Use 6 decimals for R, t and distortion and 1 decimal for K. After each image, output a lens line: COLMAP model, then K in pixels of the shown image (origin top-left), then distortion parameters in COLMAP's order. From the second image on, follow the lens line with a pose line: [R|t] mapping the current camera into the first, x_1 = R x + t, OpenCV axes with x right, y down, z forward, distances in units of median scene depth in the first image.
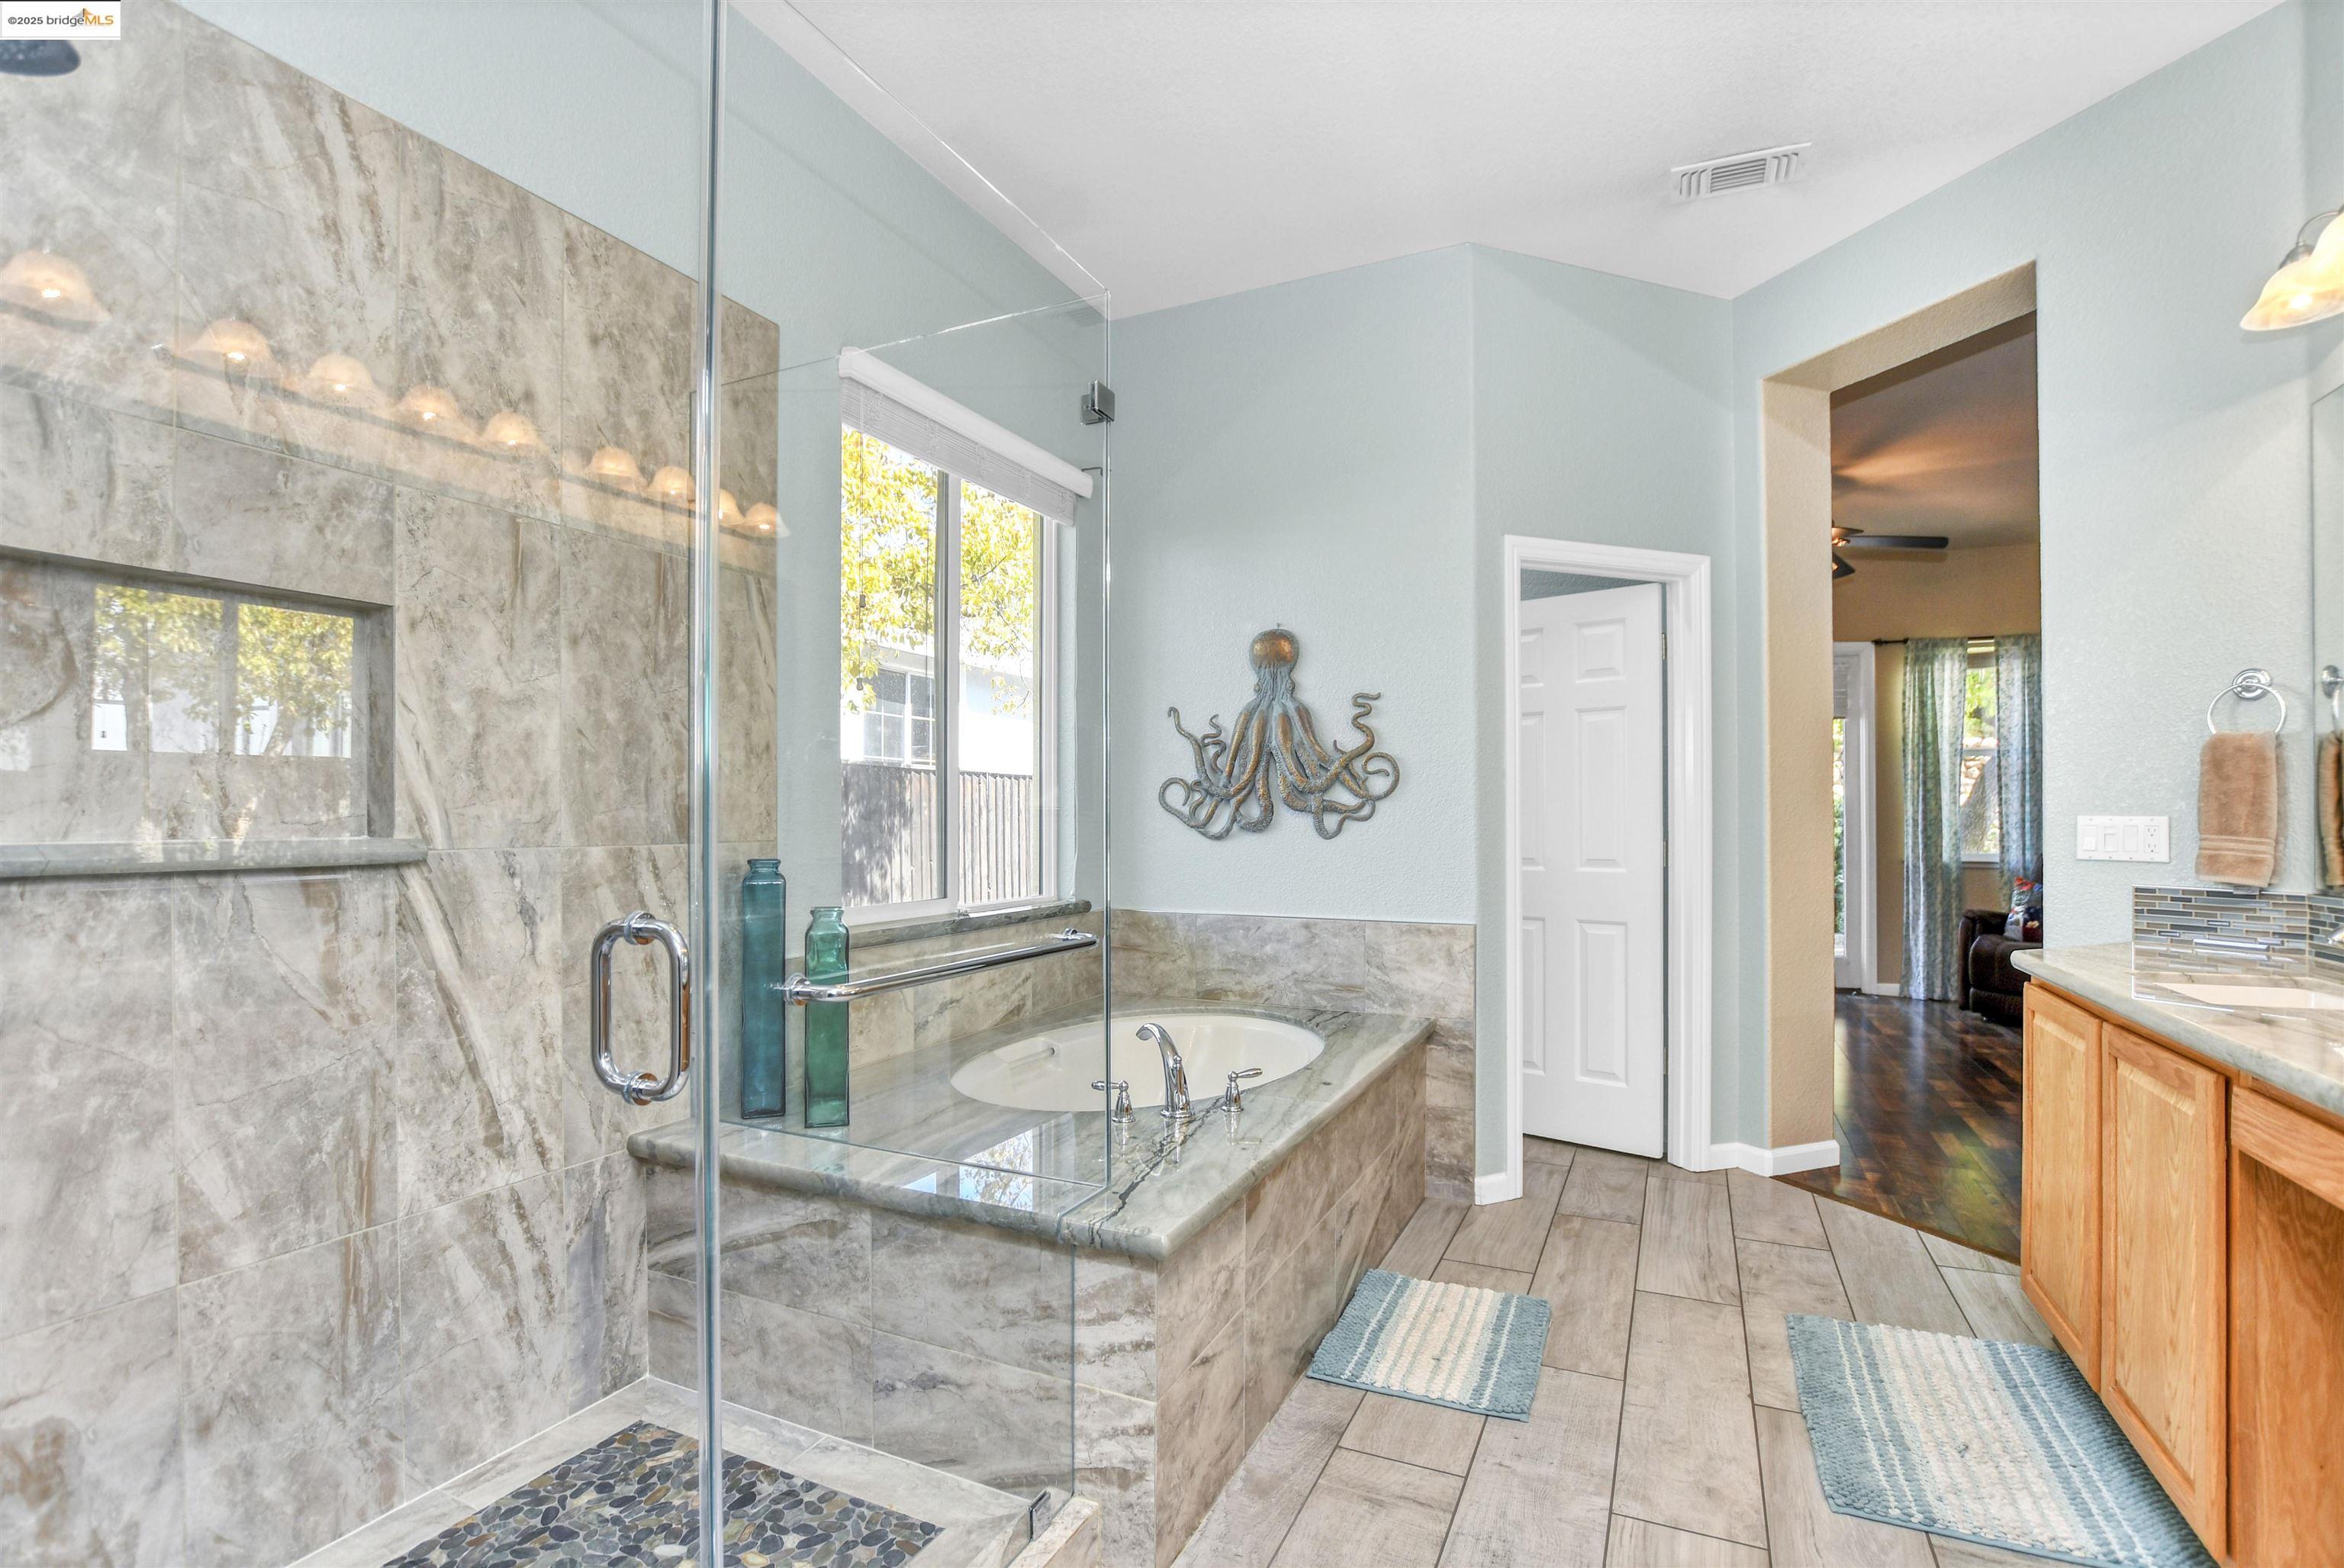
lens RADIAL K [[1104.6, 0, 1161.5], [0, 1104.6, 800.7], [0, 0, 1]] dist [-0.029013, 0.000558]
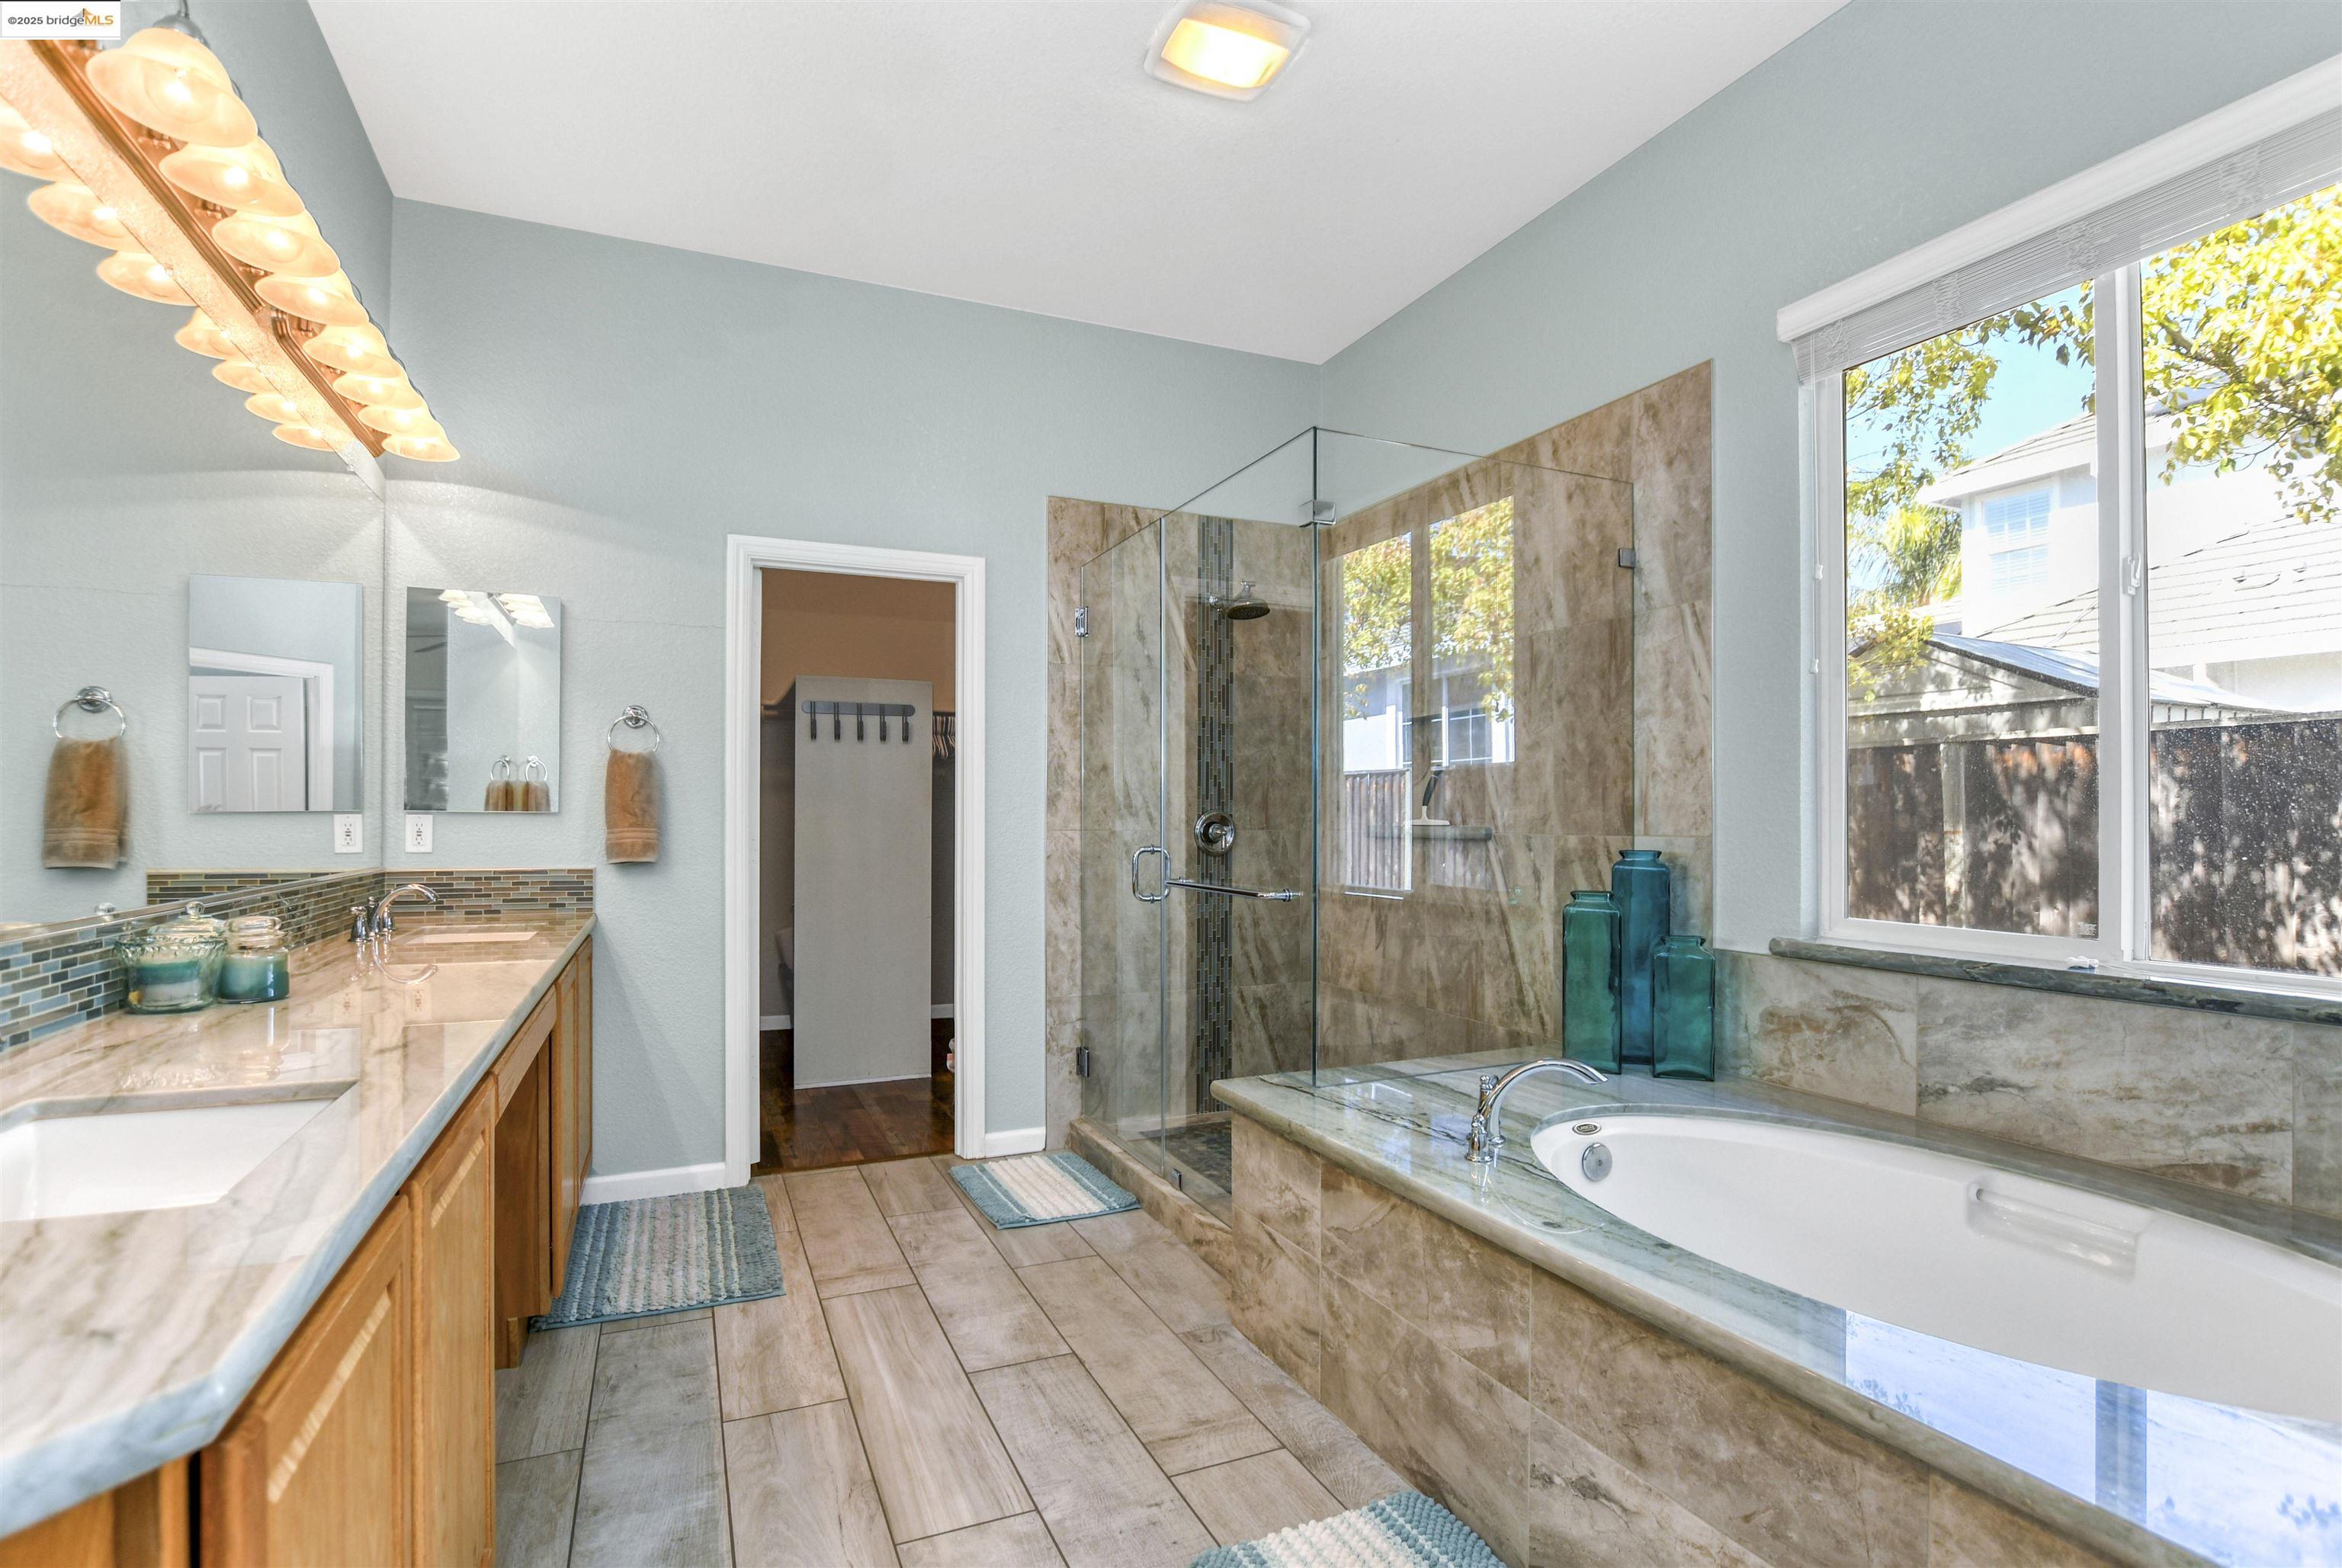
lens RADIAL K [[1103.6, 0, 1160.5], [0, 1103.6, 800.7], [0, 0, 1]] dist [-0.029013, 0.000558]
pose [[-0.654232, -0.014503, -0.756155, 0.965063], [0.006618, 0.999668, -0.024900, 0.027706], [0.756265, -0.021295, -0.653919, 1.531080]]
